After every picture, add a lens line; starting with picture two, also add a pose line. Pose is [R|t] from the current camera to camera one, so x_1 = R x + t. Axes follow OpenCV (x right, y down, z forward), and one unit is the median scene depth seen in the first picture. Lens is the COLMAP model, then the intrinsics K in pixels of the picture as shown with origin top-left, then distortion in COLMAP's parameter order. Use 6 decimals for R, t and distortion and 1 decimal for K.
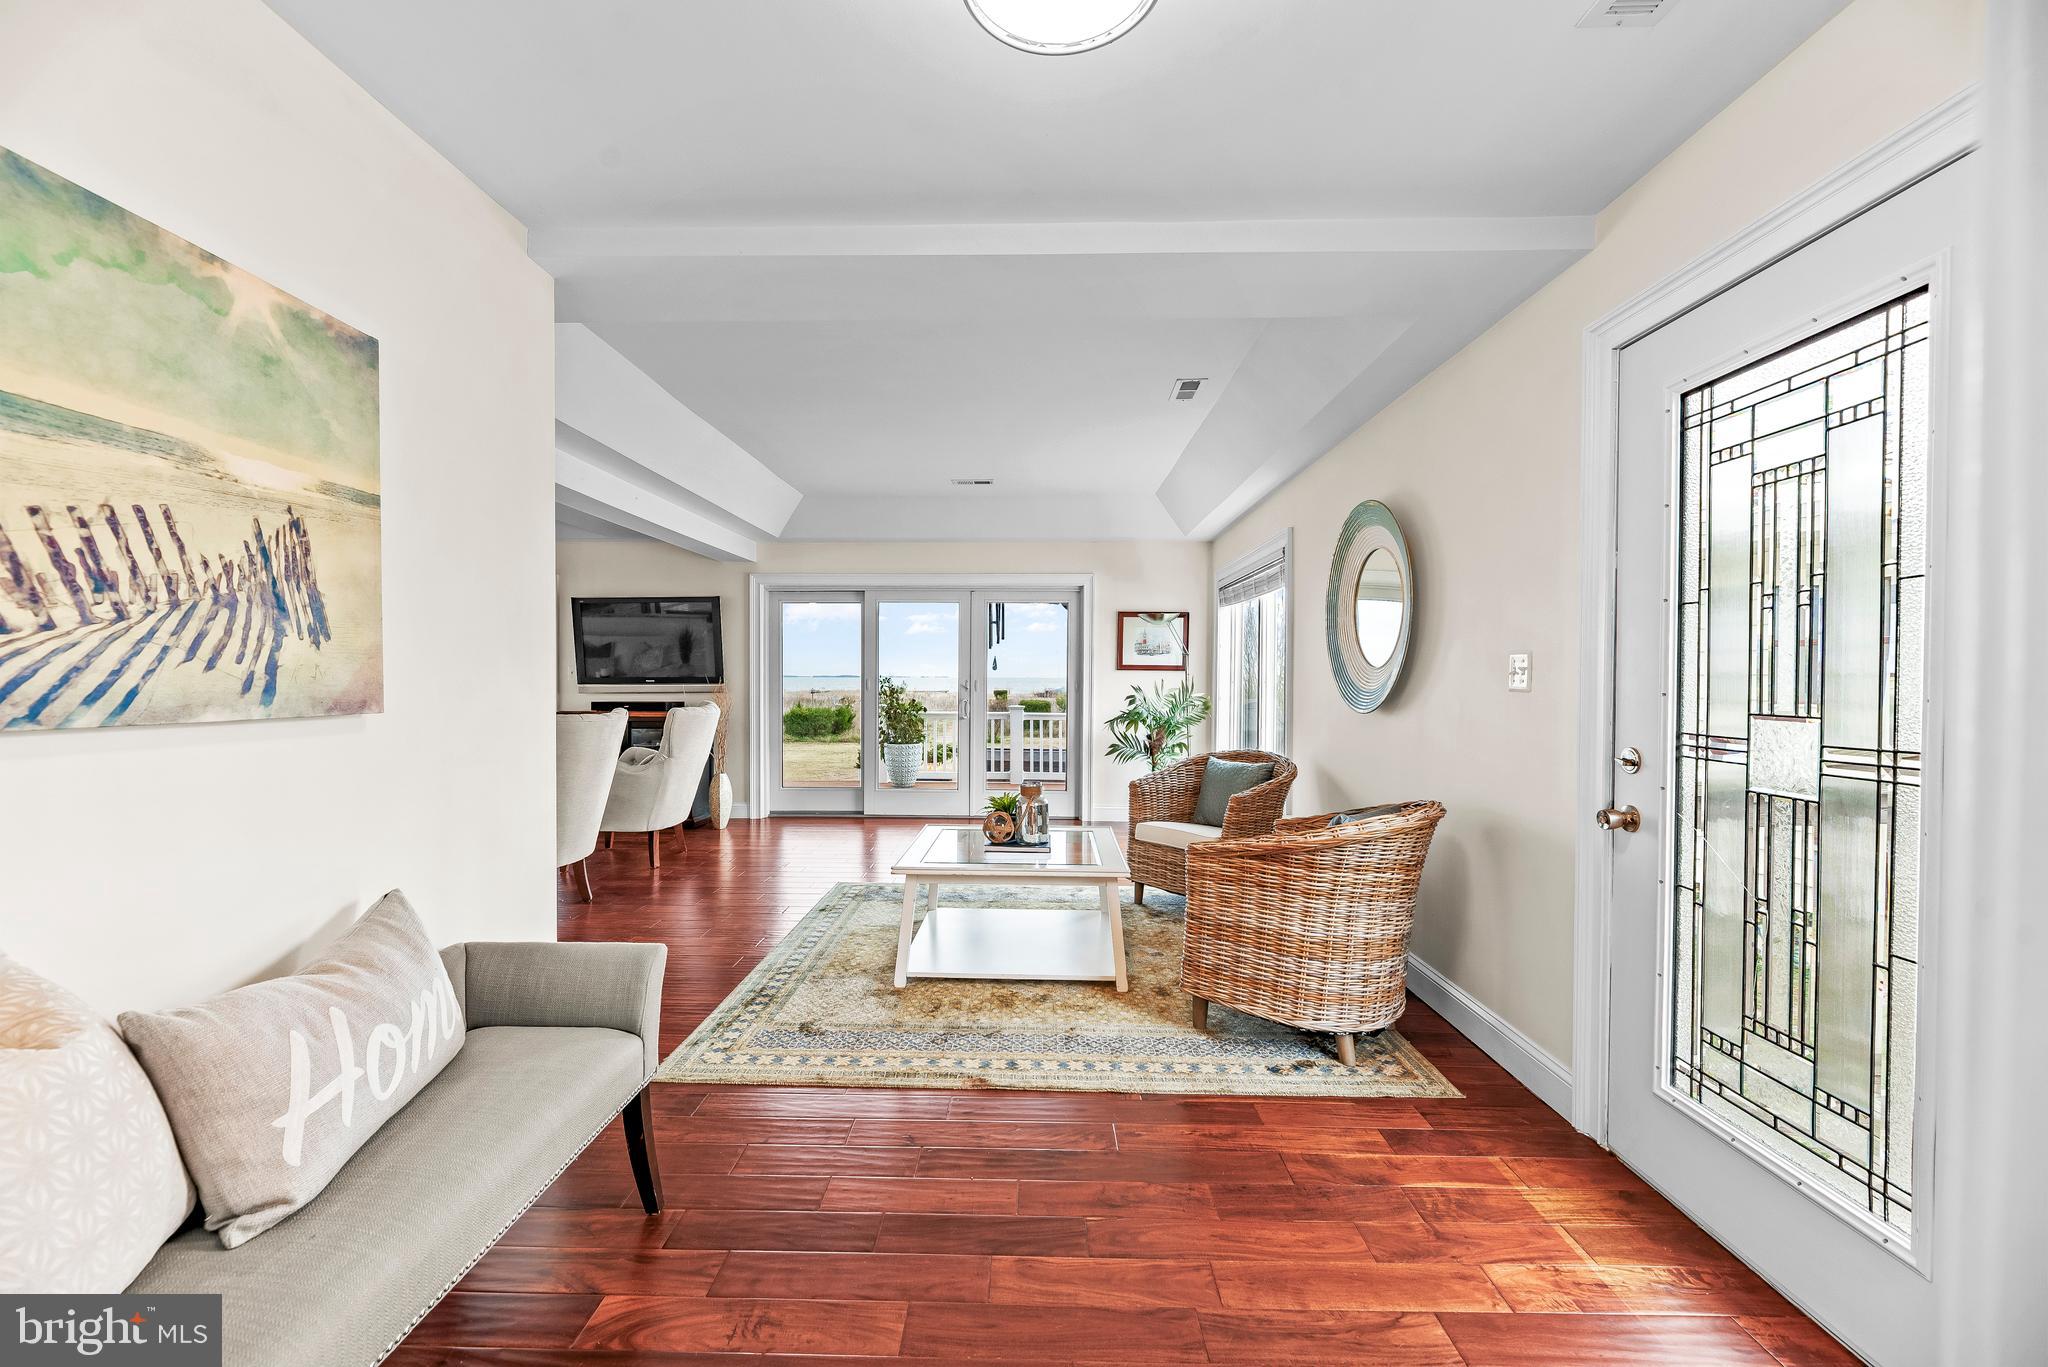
lens RADIAL K [[823.5, 0, 1007.8], [0, 823.5, 692.2], [0, 0, 1]] dist [0.000161, 0.000040]
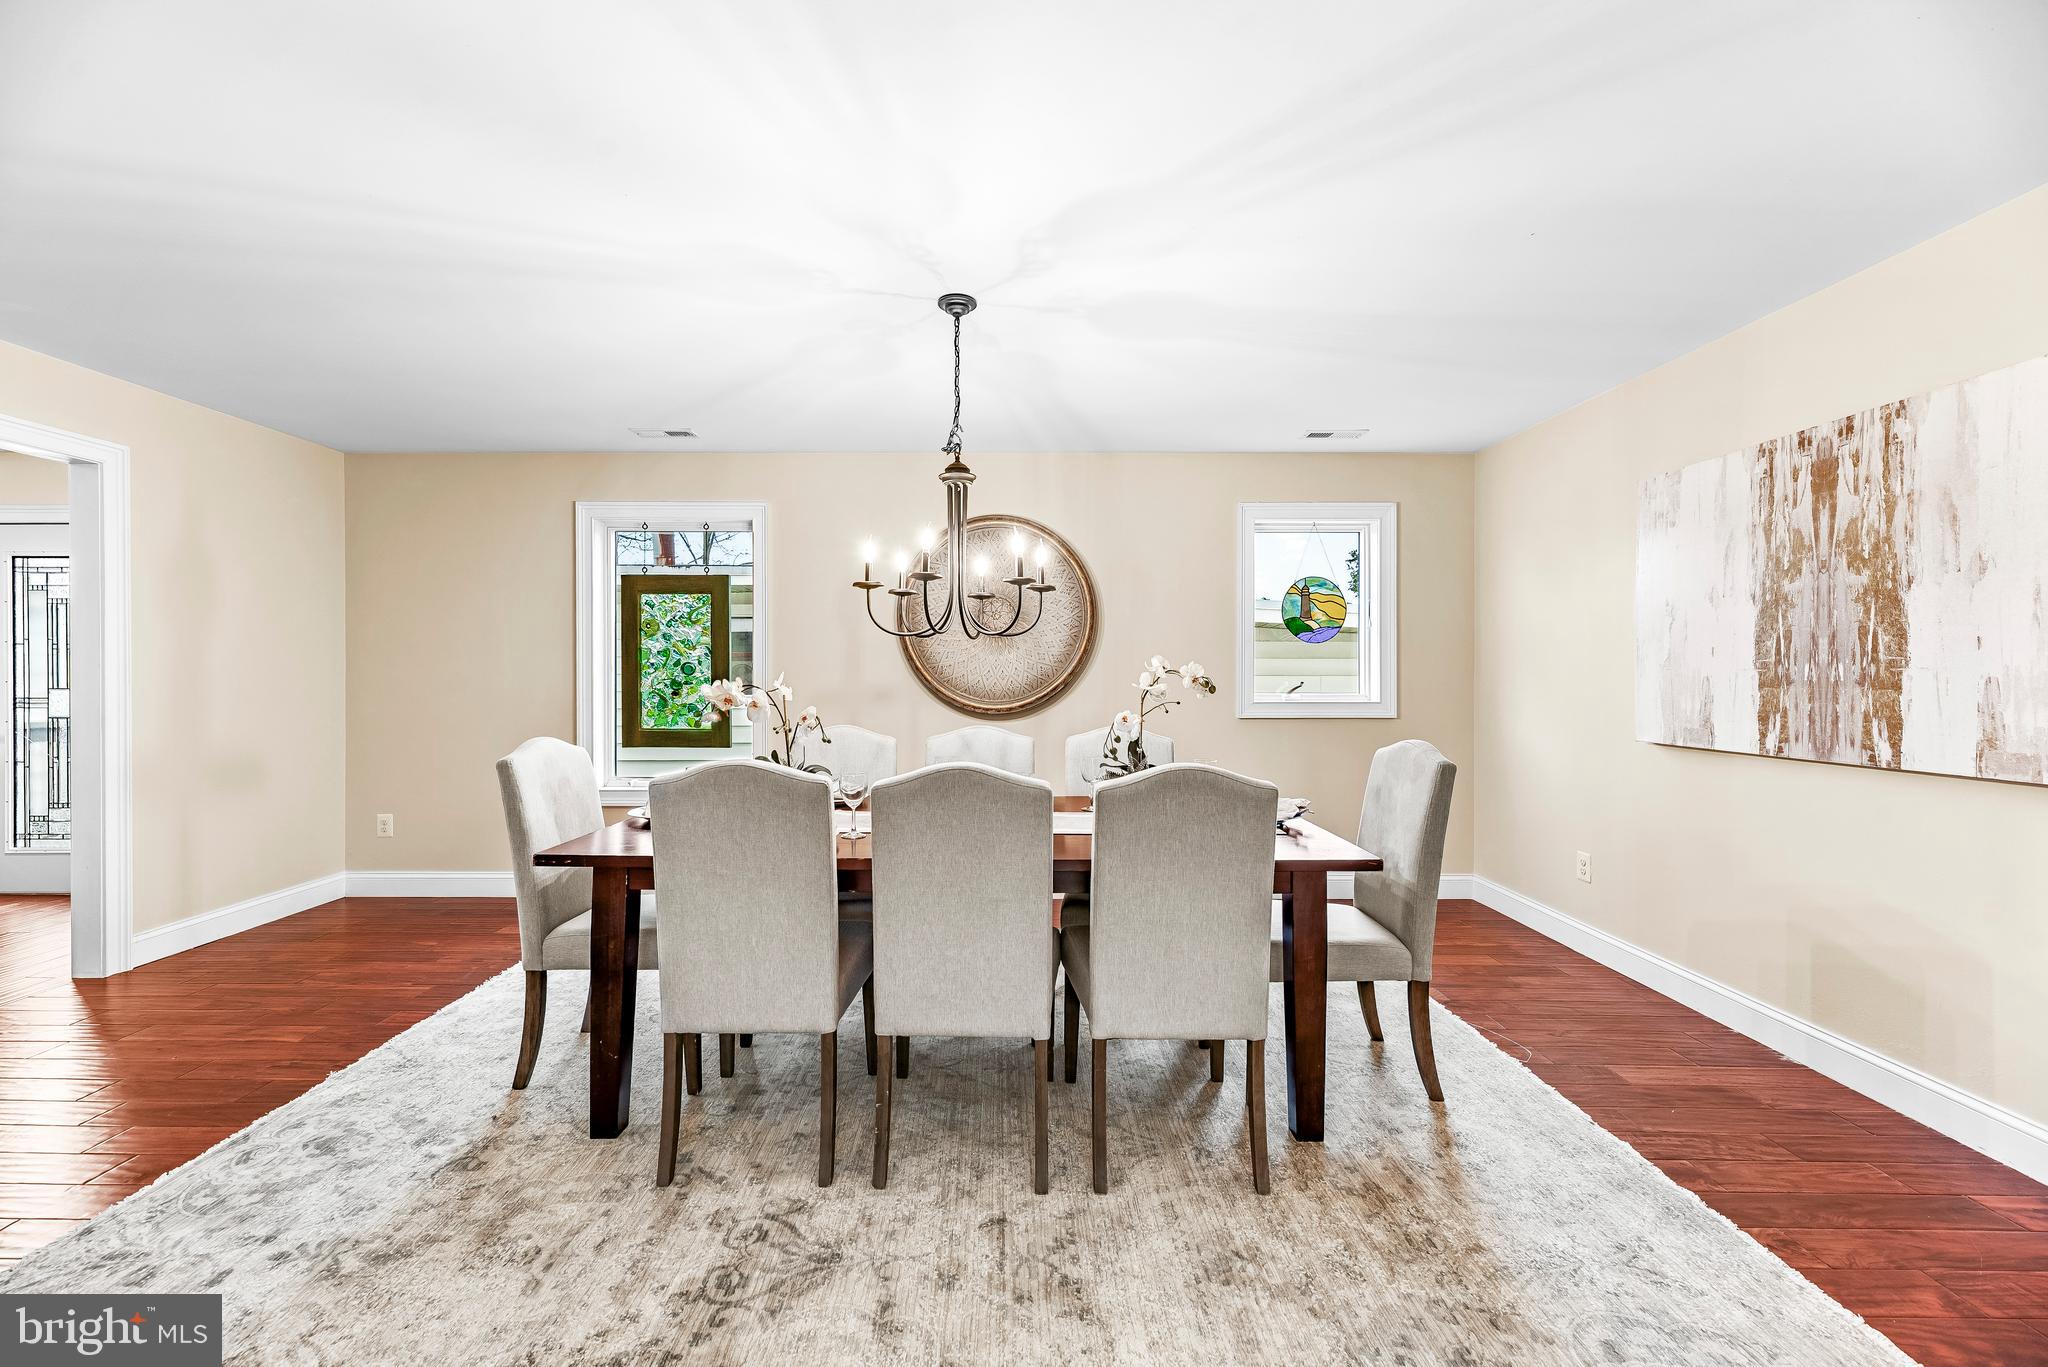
lens RADIAL K [[817.3, 0, 1021.4], [0, 817.3, 678.7], [0, 0, 1]] dist [-0.001887, -0.000106]
pose [[-0.034768, -0.006187, 0.999376, -0.455057], [0.017977, 0.999815, 0.006815, 0.008588], [-0.999234, 0.018203, -0.034651, -0.507363]]
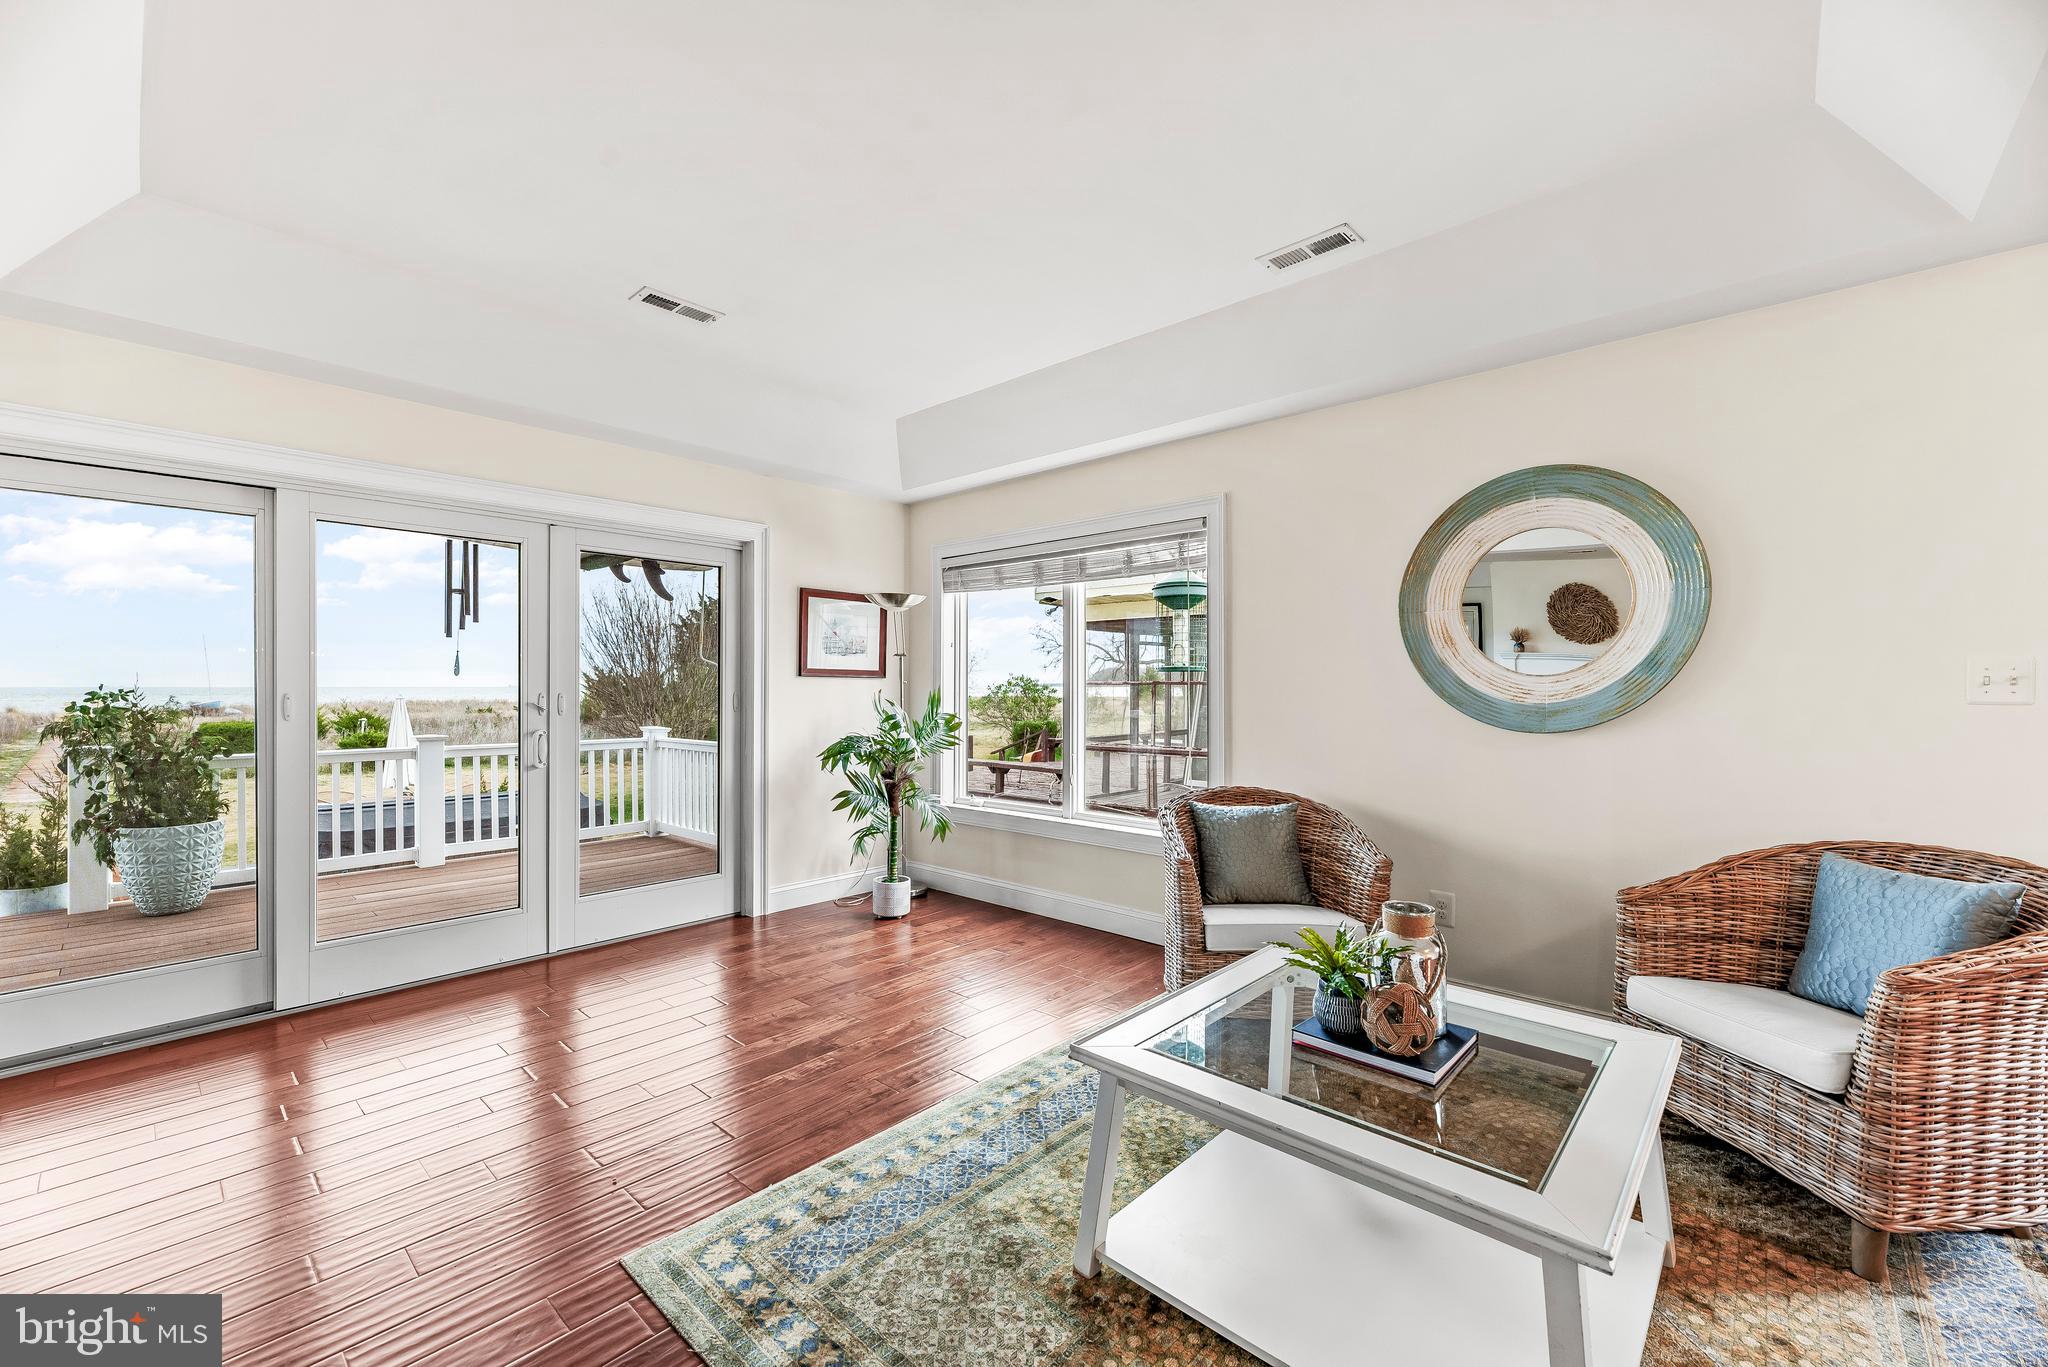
lens RADIAL K [[833.0, 0, 997.8], [0, 833.0, 681.2], [0, 0, 1]] dist [0.002587, 0.000309]
pose [[0.664269, 0.001533, 0.747492, -0.259292], [0.014918, 0.999772, -0.015308, -0.010632], [-0.747344, 0.021320, 0.664095, 0.443607]]
